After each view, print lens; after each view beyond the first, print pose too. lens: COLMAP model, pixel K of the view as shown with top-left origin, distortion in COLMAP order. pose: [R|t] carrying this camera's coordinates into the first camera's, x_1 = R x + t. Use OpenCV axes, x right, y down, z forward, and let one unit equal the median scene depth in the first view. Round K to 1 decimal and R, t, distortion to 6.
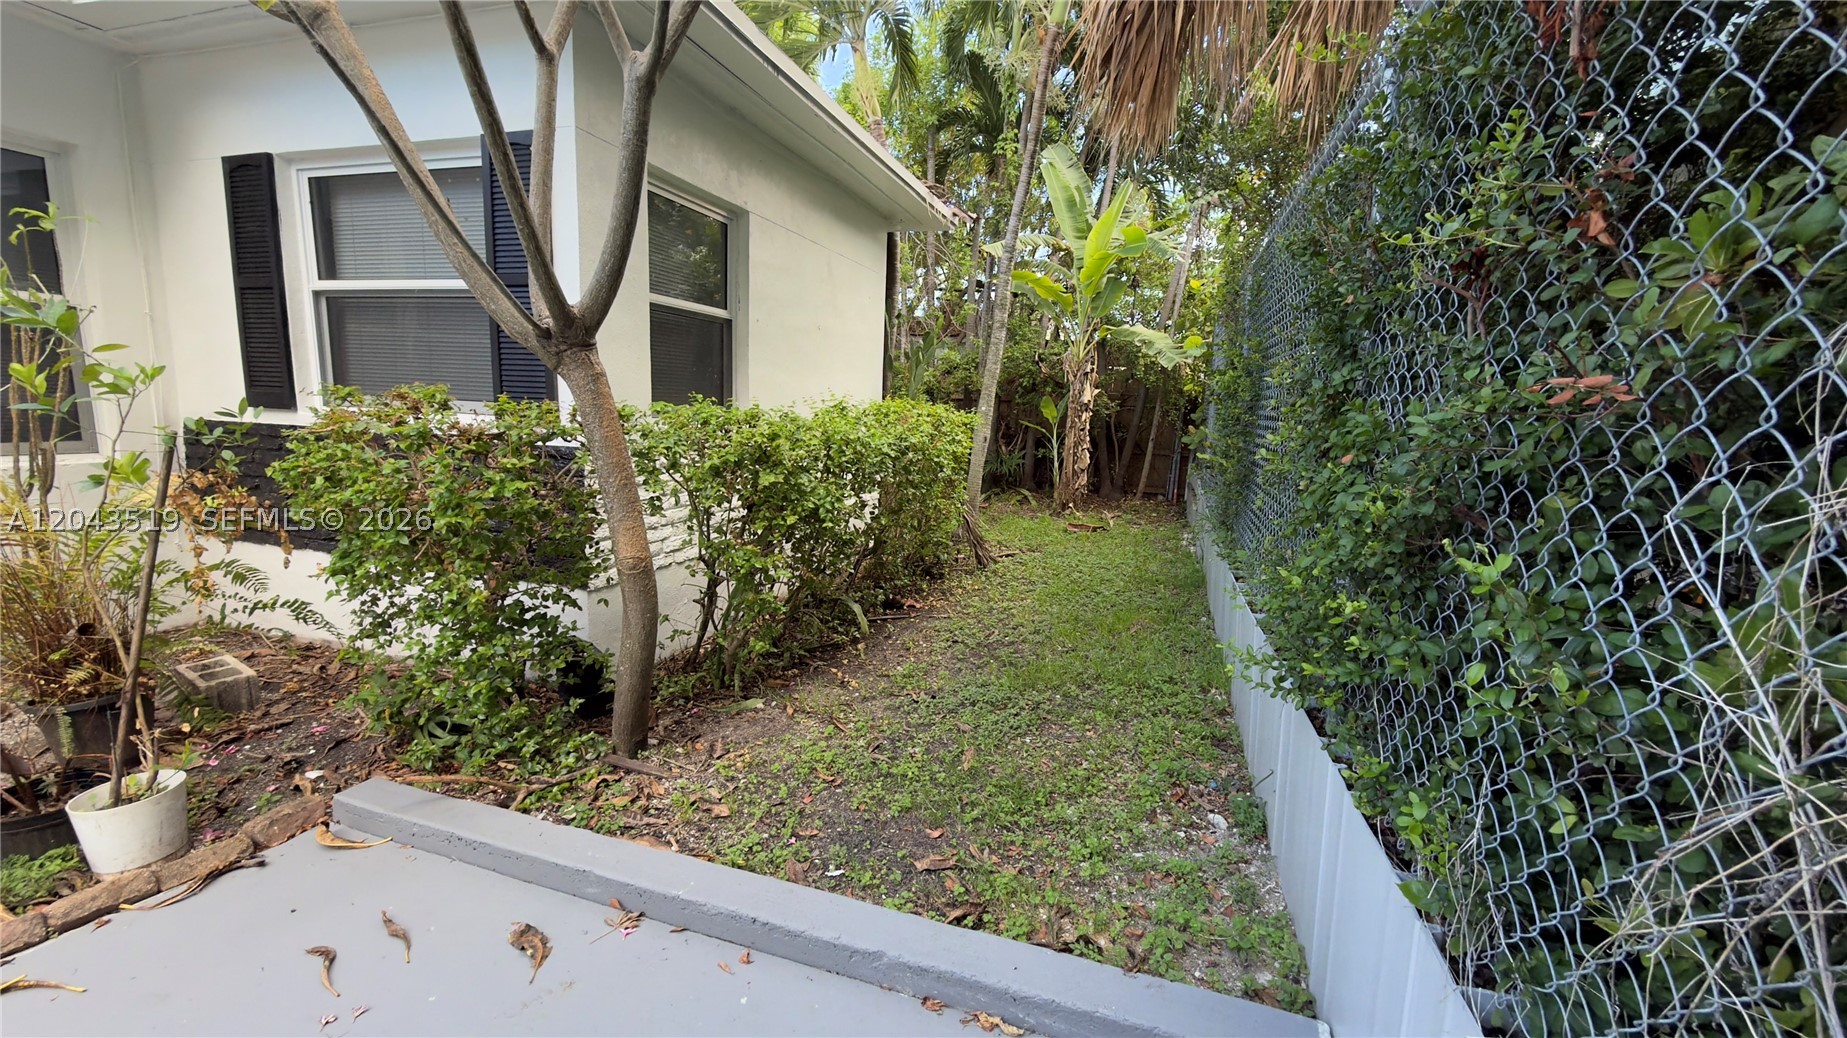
lens RADIAL K [[737.4, 0, 930.1], [0, 737.4, 508.0], [0, 0, 1]] dist [0.002172, -0.000427]
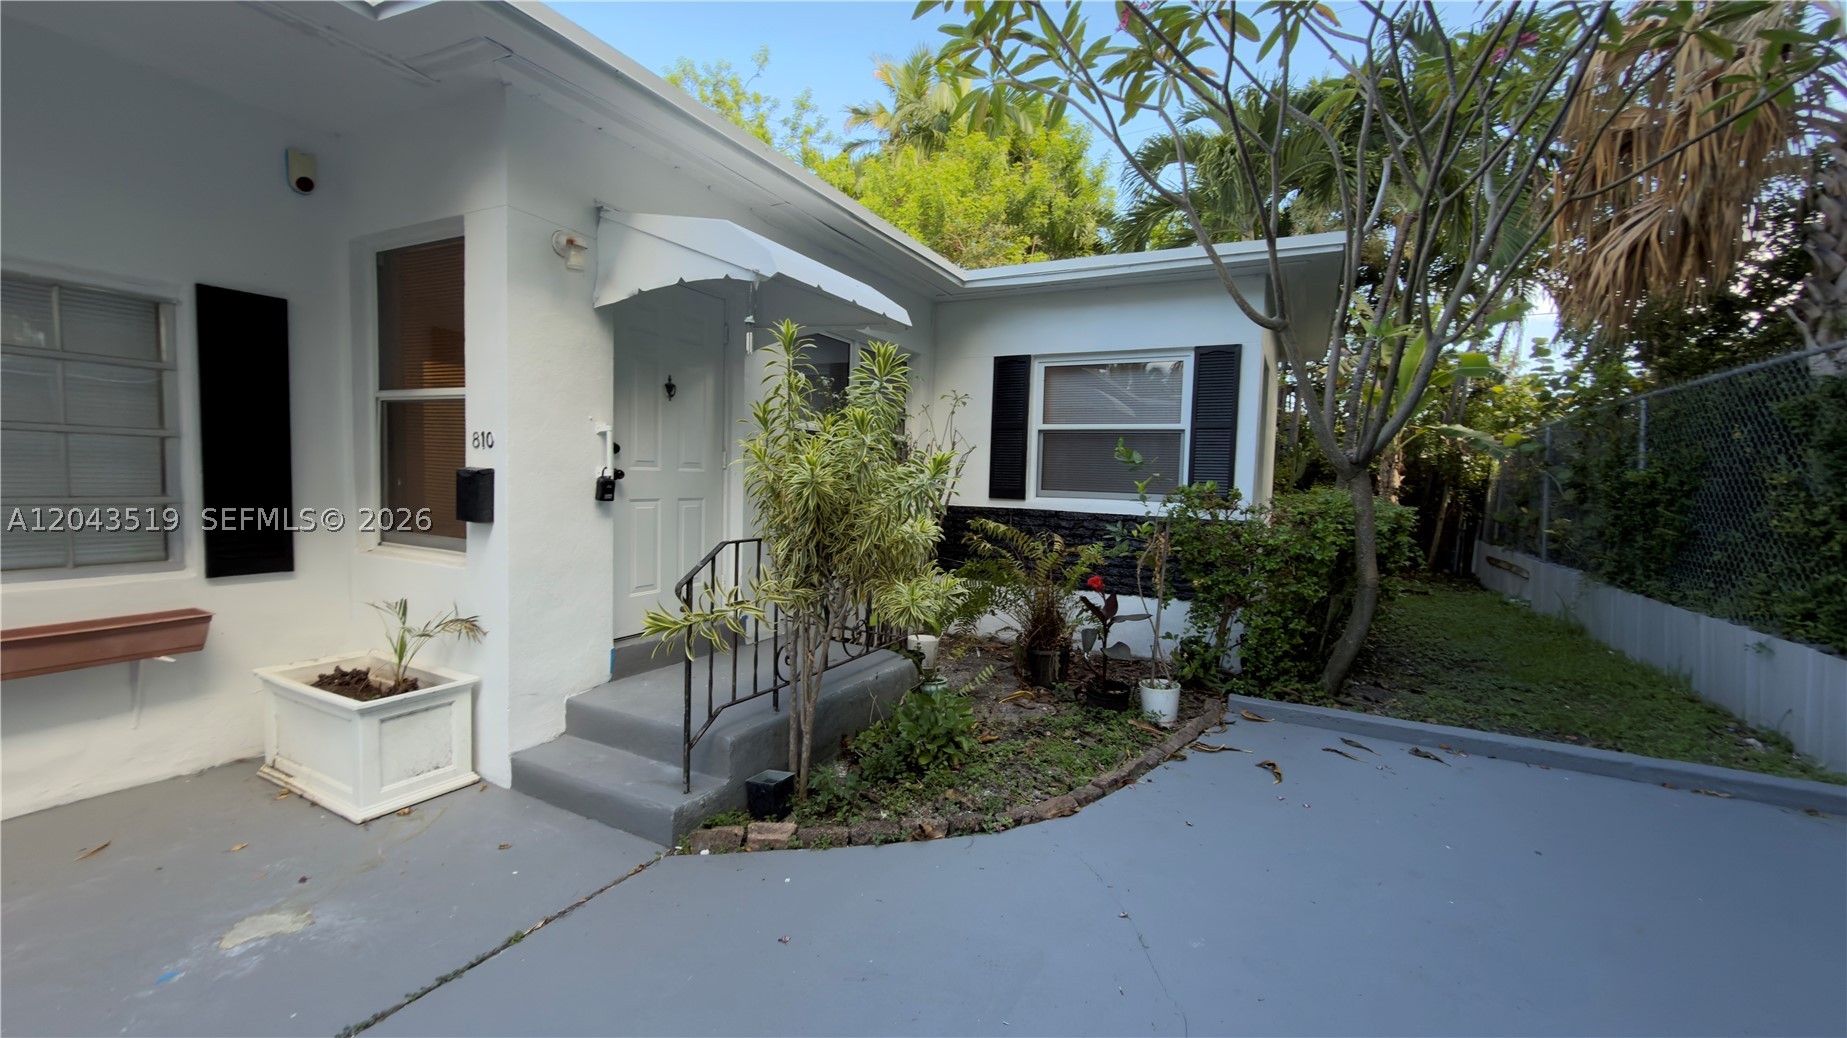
lens RADIAL K [[737.4, 0, 918.1], [0, 737.4, 522.4], [0, 0, 1]] dist [0.002172, -0.000427]
pose [[0.980419, -0.004729, -0.196865, -0.772104], [-0.014233, 0.995395, -0.094791, 0.078740], [0.196407, 0.095737, 0.975837, -0.677625]]
